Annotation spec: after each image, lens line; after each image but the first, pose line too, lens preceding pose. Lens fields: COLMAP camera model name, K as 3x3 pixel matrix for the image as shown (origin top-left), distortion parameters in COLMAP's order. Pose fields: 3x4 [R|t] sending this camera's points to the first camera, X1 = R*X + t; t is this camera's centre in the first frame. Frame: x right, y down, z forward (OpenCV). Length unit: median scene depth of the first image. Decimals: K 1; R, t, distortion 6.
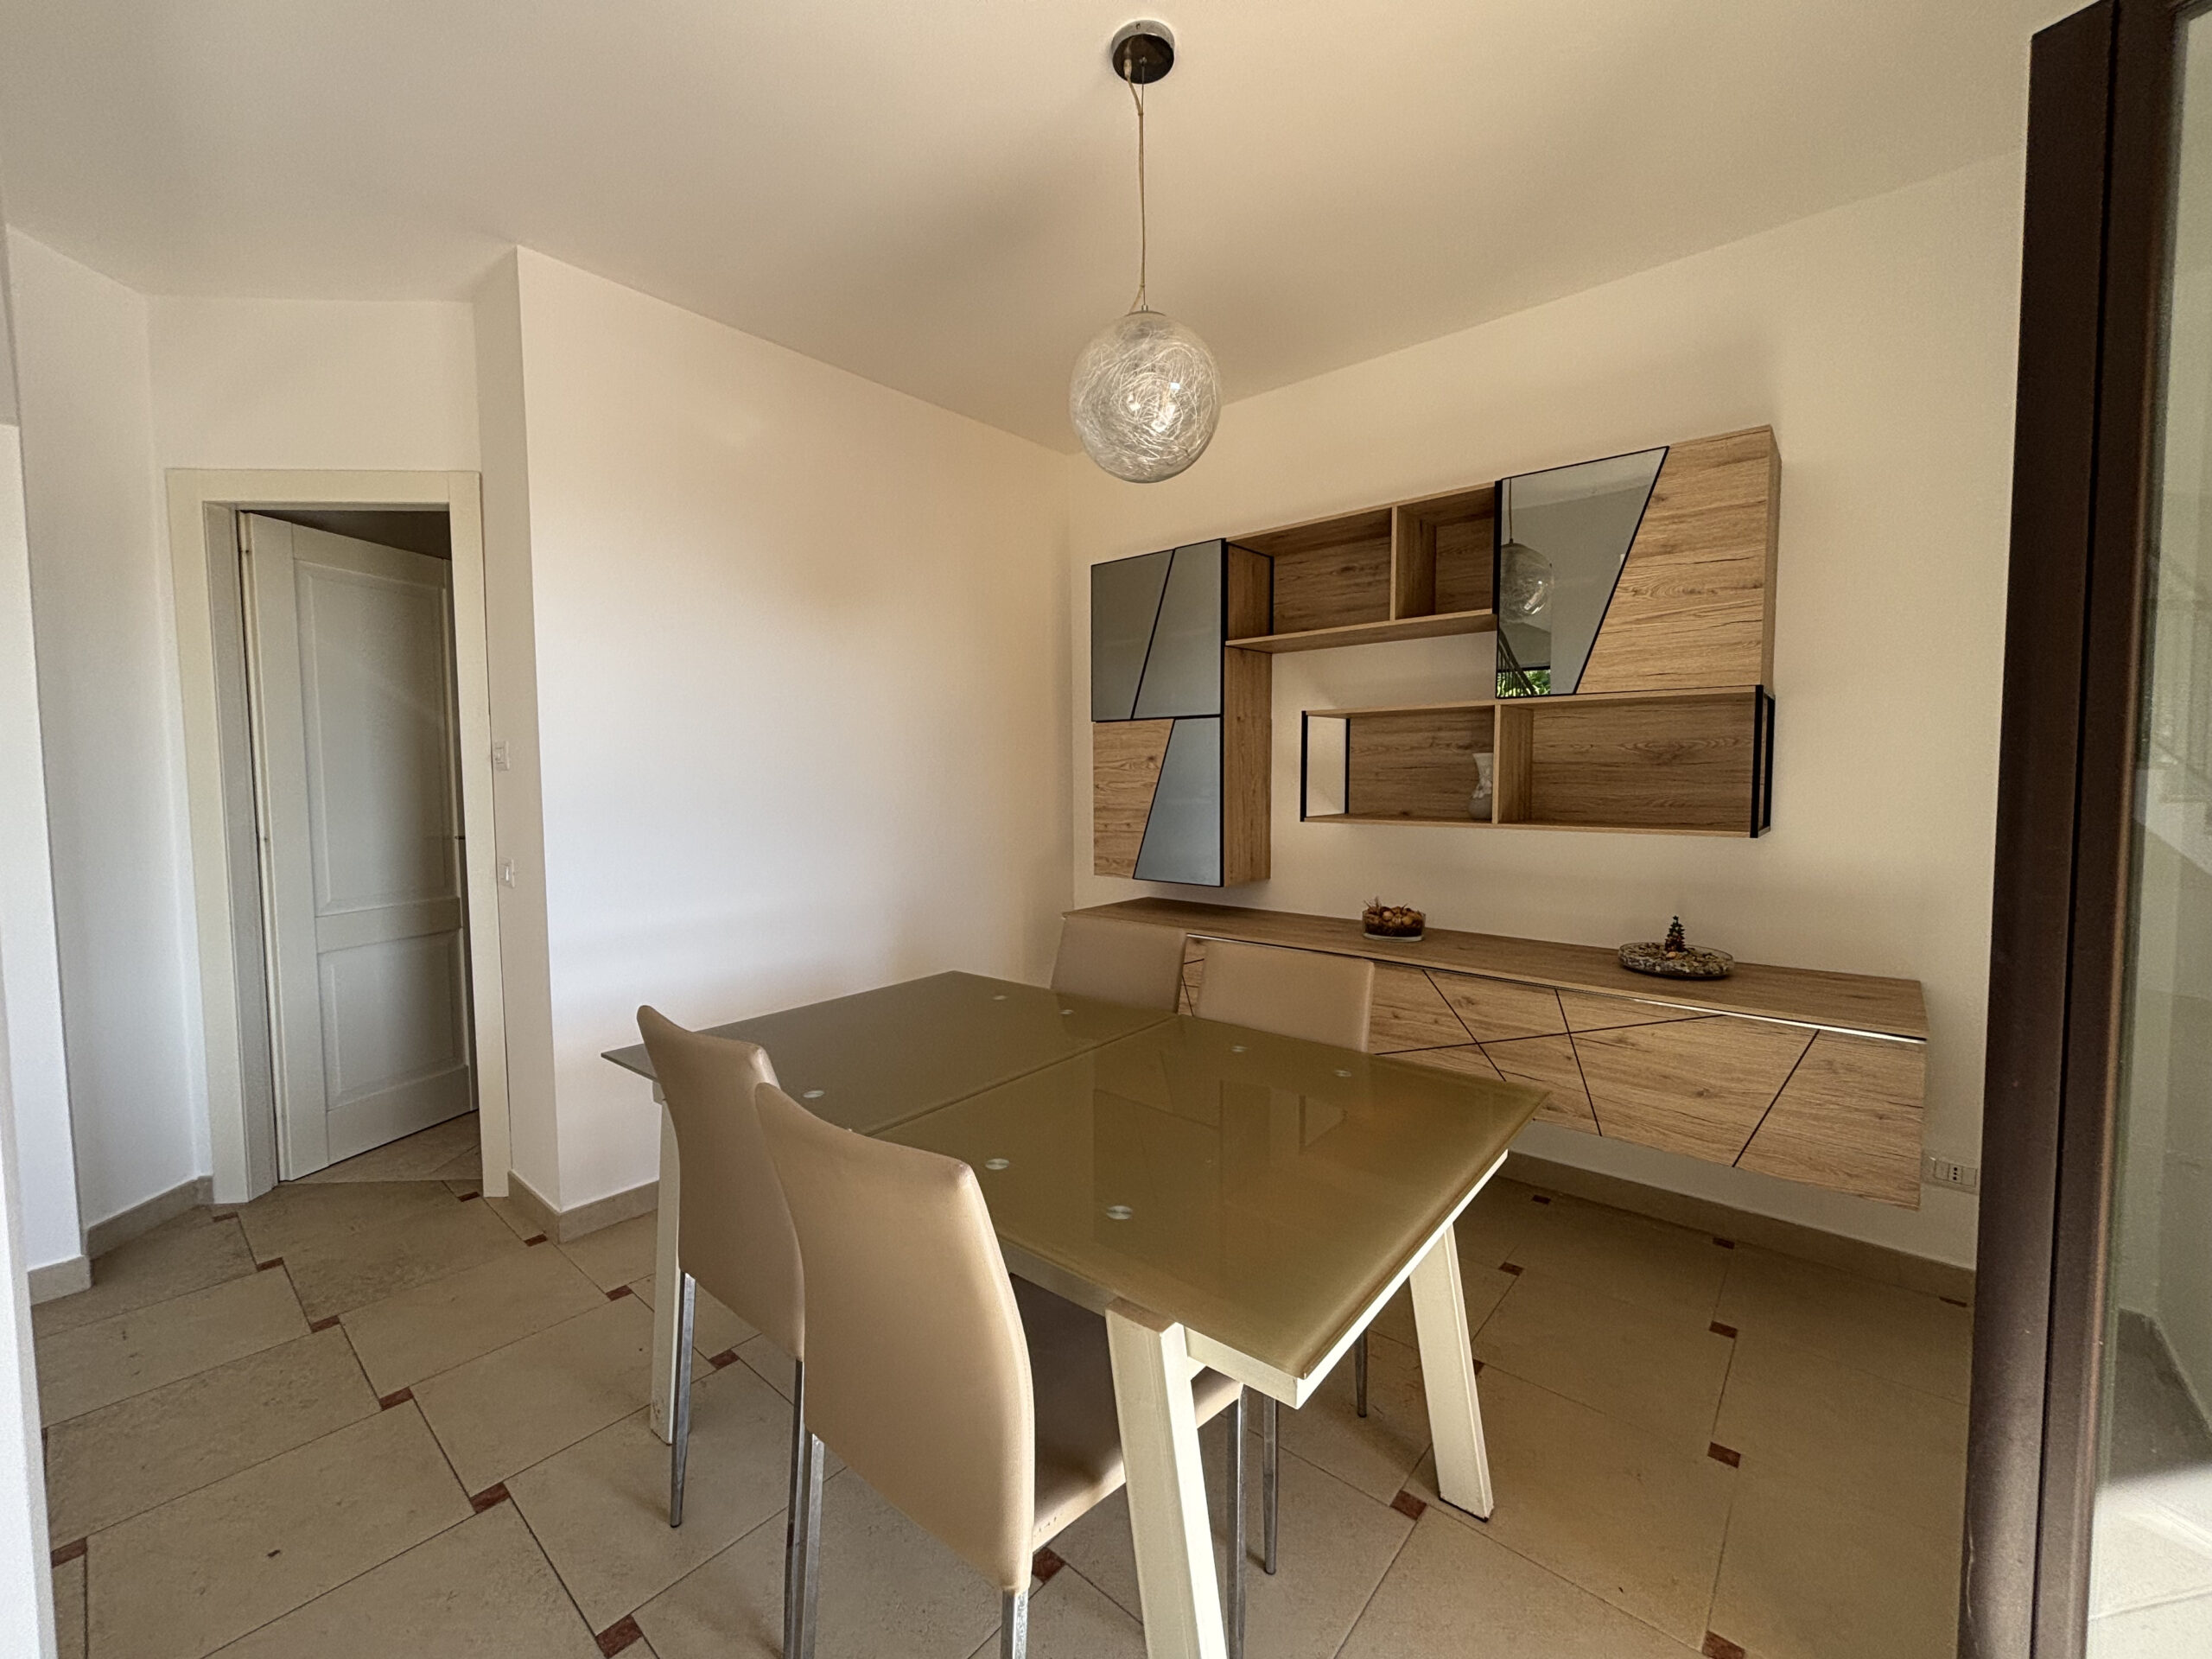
lens RADIAL K [[885.1, 0, 1112.0], [0, 885.1, 818.5], [0, 0, 1]] dist [-0.000112, -0.000320]
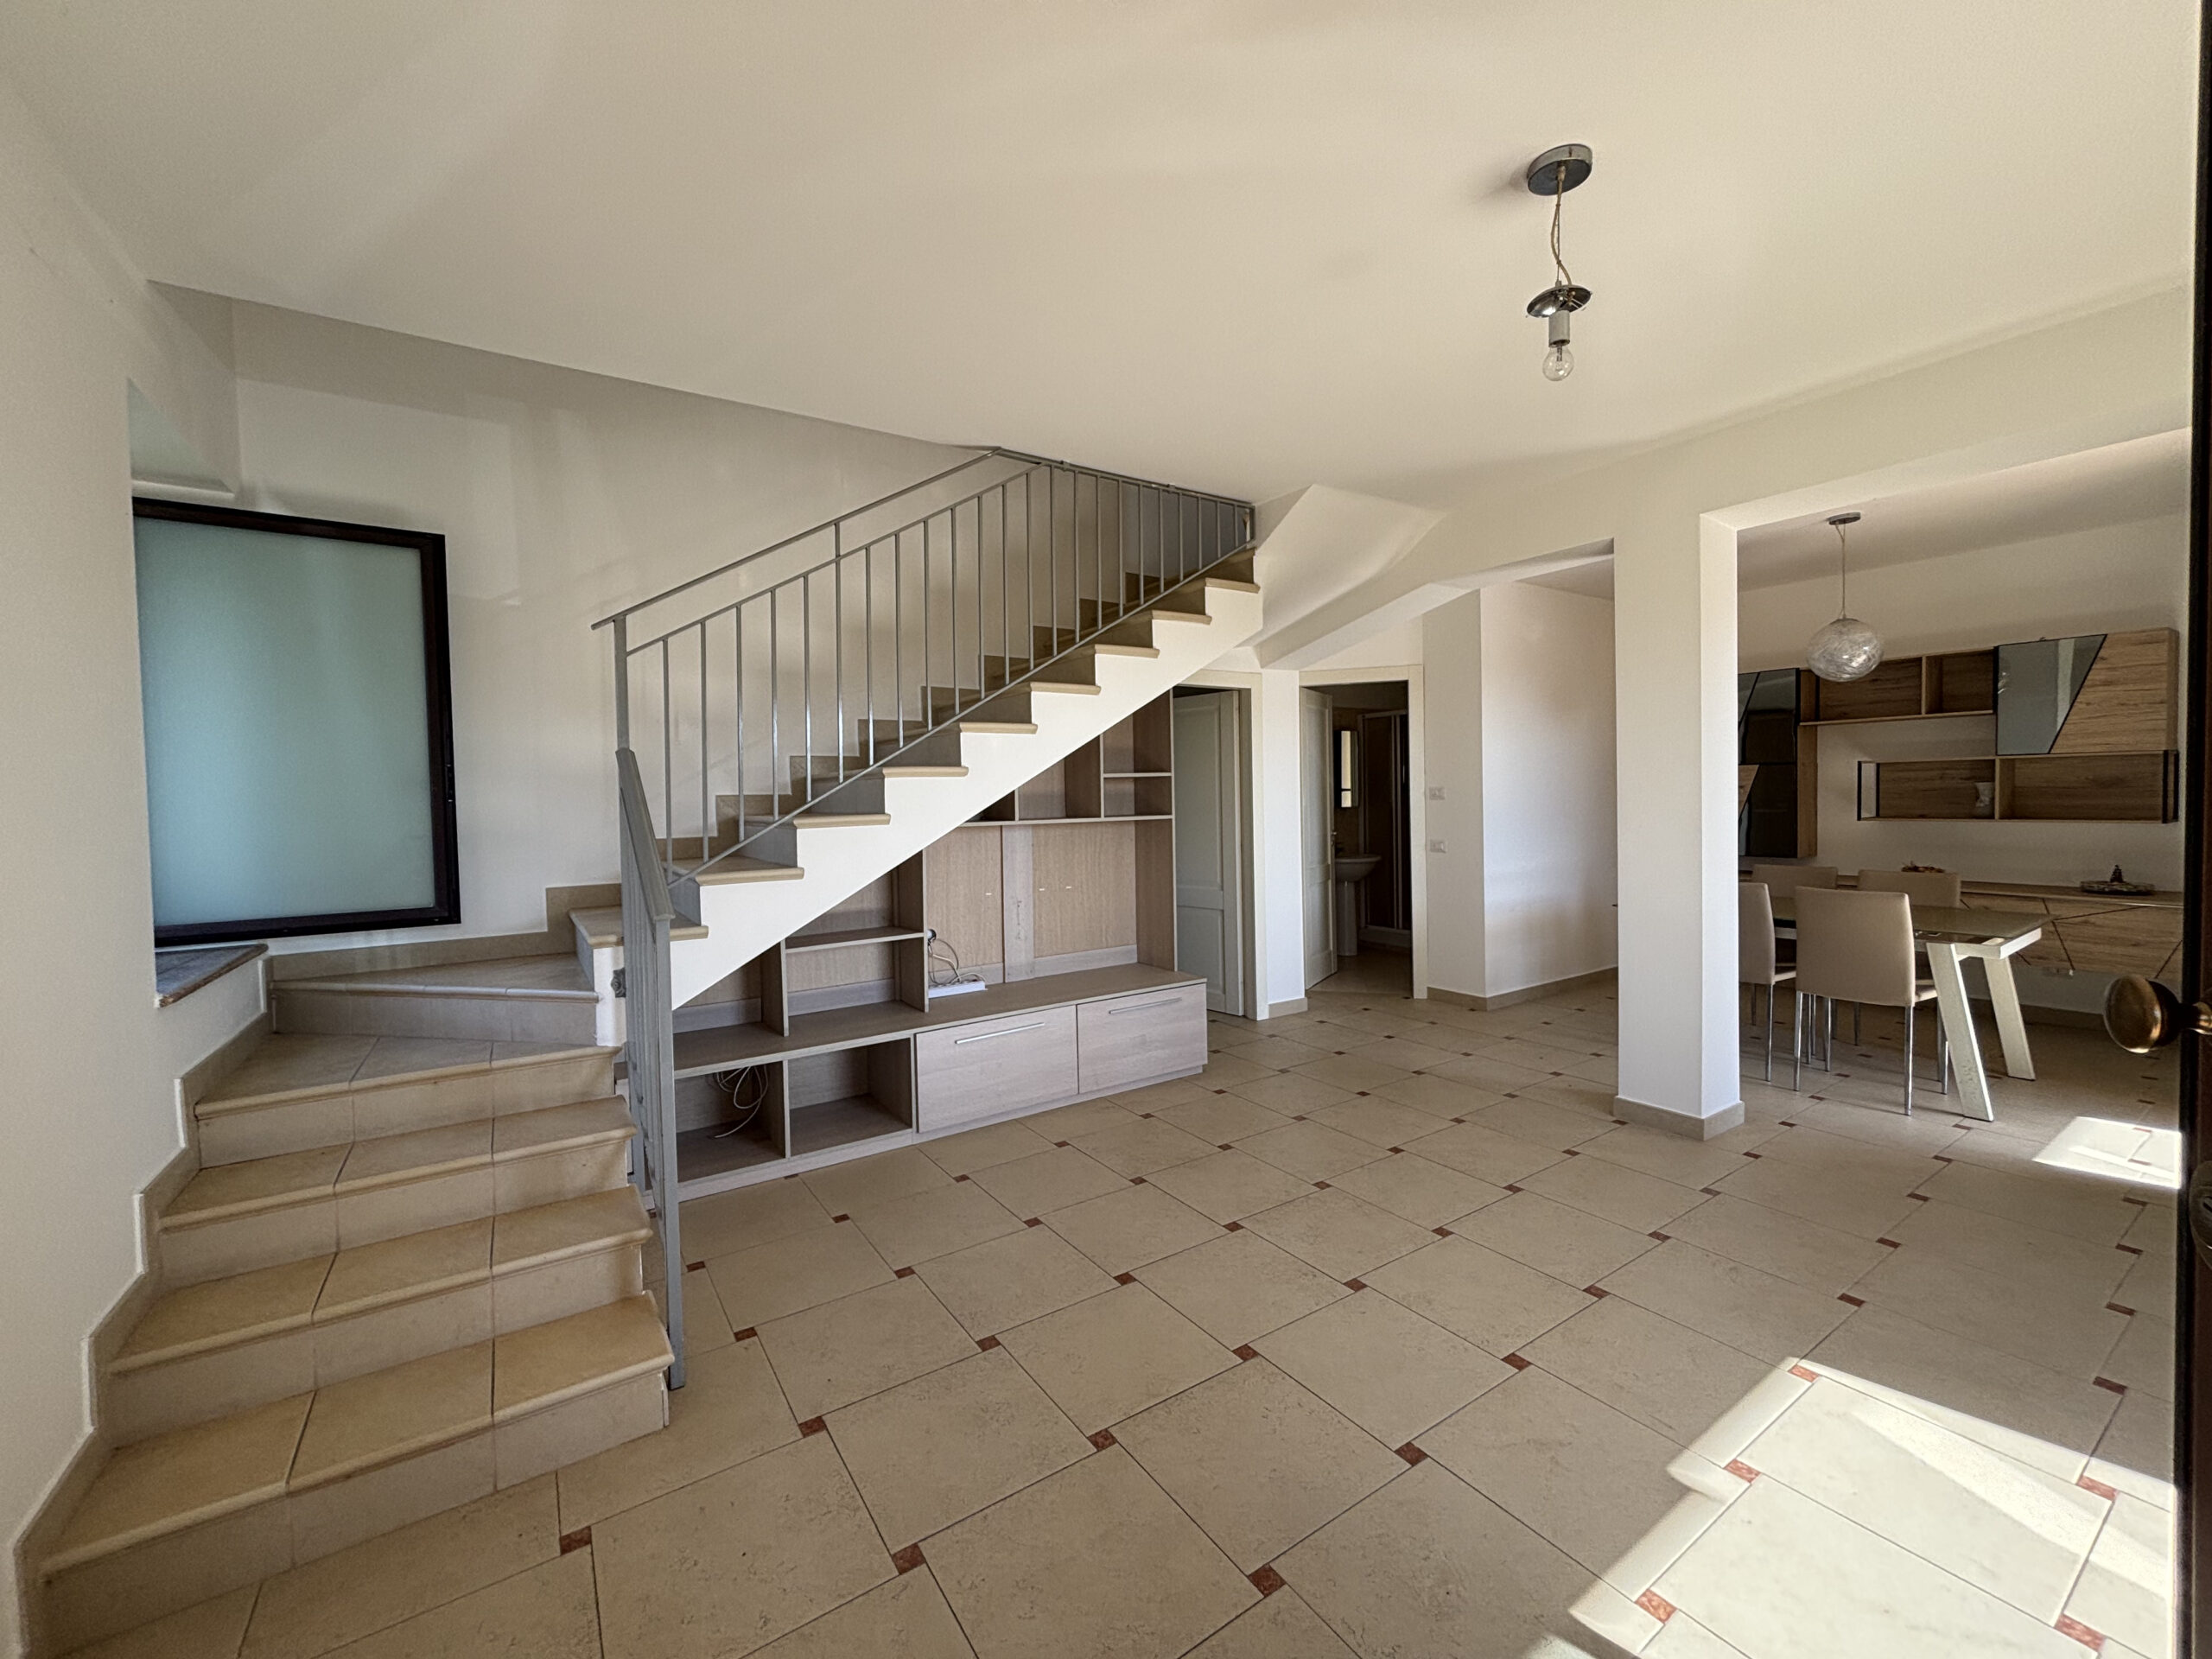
lens RADIAL K [[885.1, 0, 1110.1], [0, 885.1, 819.1], [0, 0, 1]] dist [-0.000112, -0.000320]
pose [[0.962743, -0.008475, -0.270285, -0.881778], [0.001329, 0.999645, -0.026613, 0.052138], [0.270415, 0.025262, 0.962412, -1.342845]]
